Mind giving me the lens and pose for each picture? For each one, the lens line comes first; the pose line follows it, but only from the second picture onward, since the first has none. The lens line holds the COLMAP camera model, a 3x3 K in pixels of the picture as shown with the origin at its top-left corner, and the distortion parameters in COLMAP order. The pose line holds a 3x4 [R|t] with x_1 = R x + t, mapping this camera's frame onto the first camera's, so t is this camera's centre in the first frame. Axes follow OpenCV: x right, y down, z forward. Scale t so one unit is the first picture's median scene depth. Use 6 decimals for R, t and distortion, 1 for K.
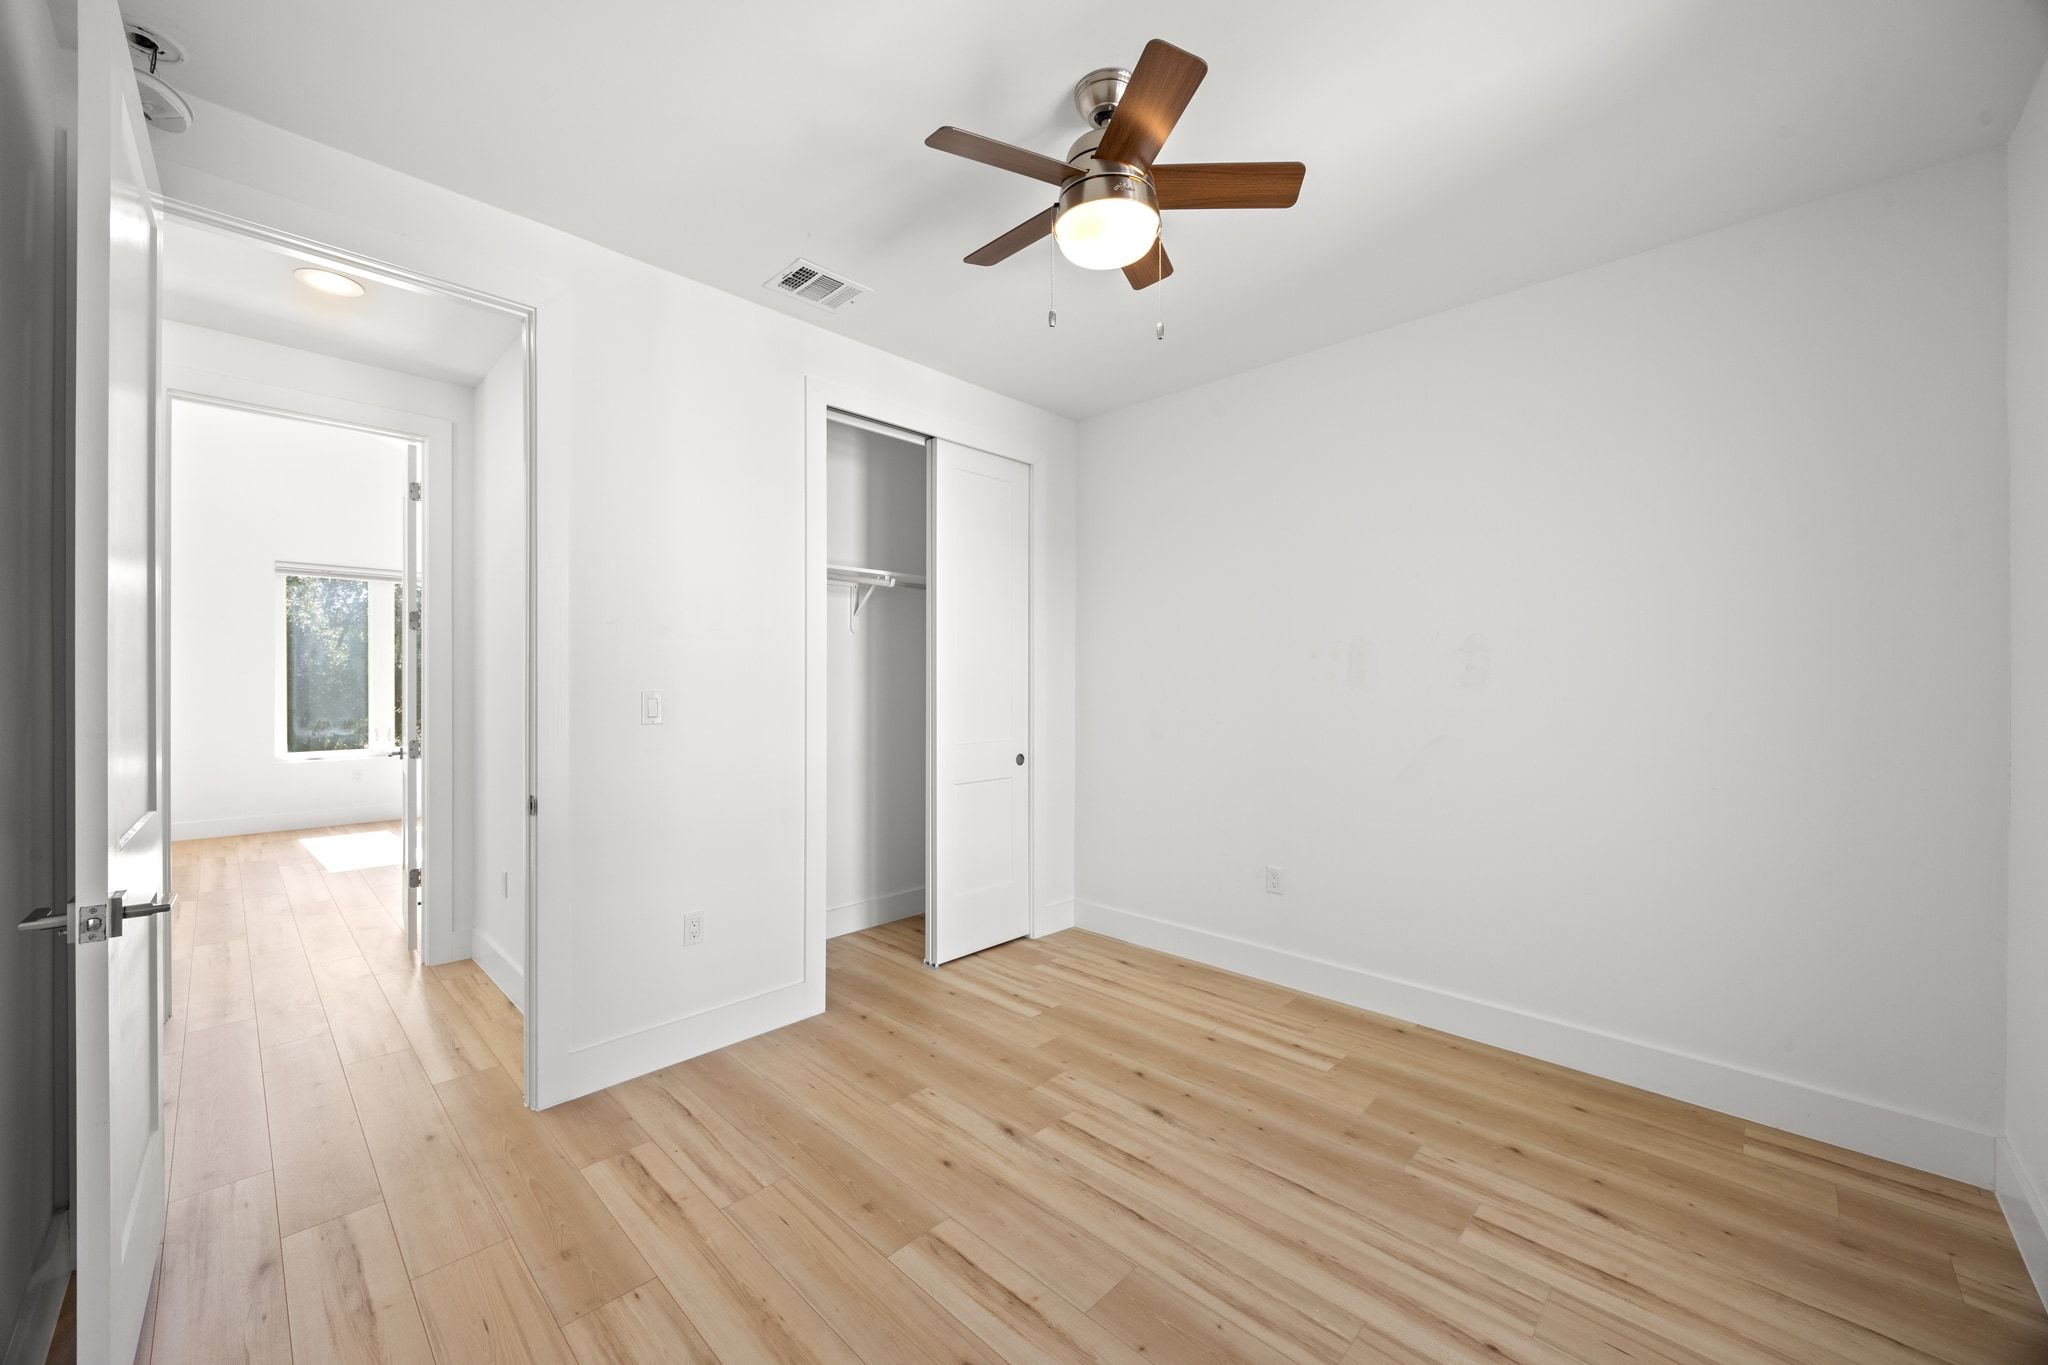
lens RADIAL K [[777.3, 0, 1006.9], [0, 777.3, 688.9], [0, 0, 1]] dist [-0.003297, -0.000369]
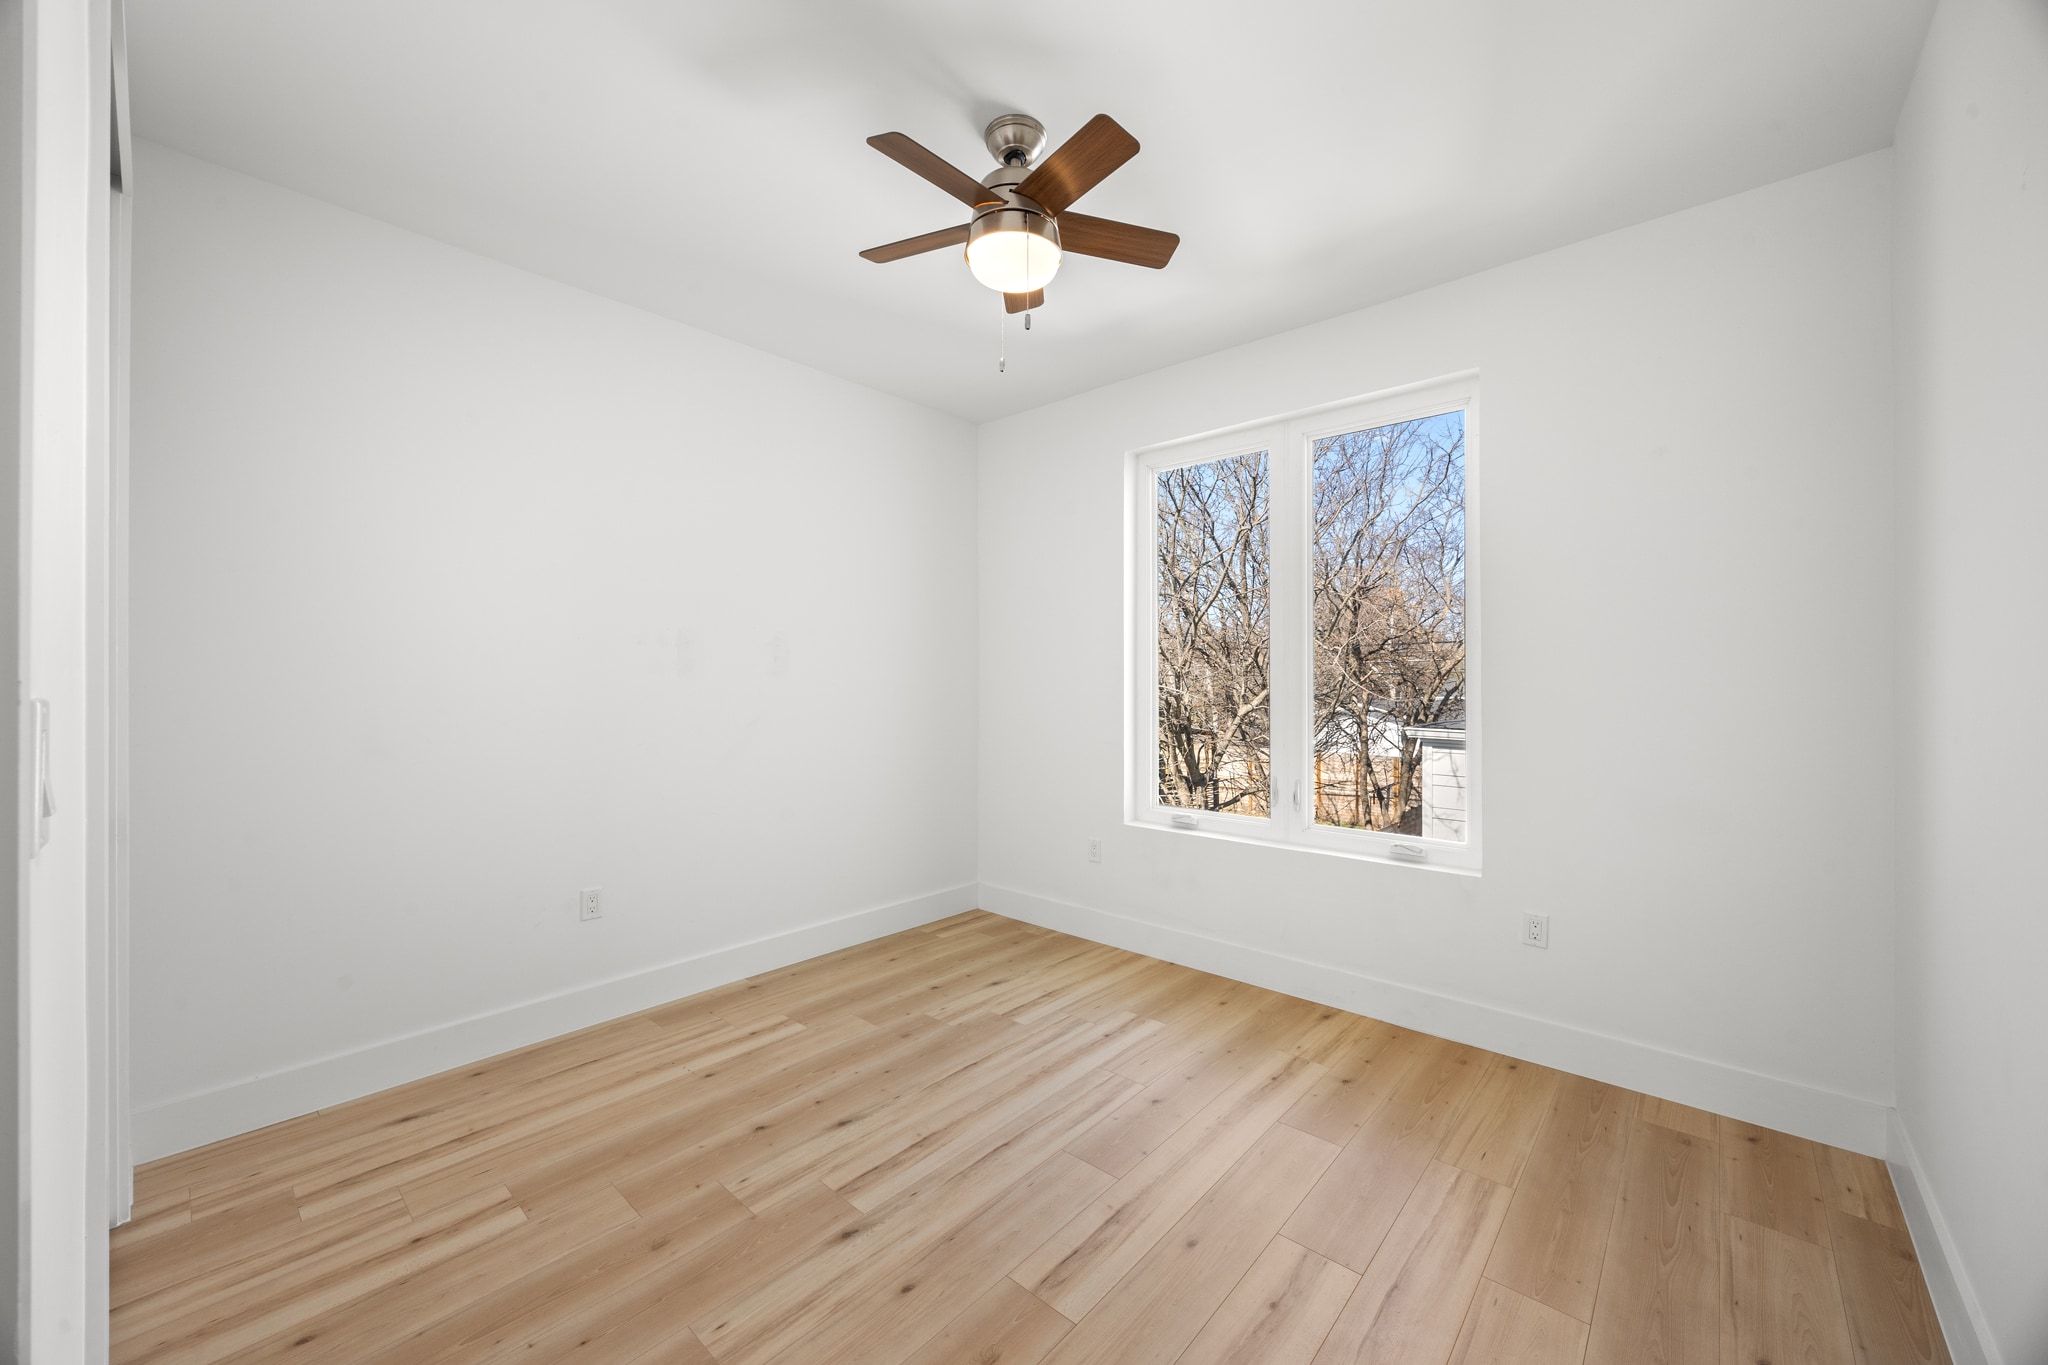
lens RADIAL K [[777.3, 0, 1040.2], [0, 777.3, 682.5], [0, 0, 1]] dist [-0.003297, -0.000369]
pose [[-0.064906, -0.009546, 0.997846, -0.743709], [0.003861, 0.999944, 0.009817, -0.002000], [-0.997884, 0.004490, -0.064866, 0.796138]]
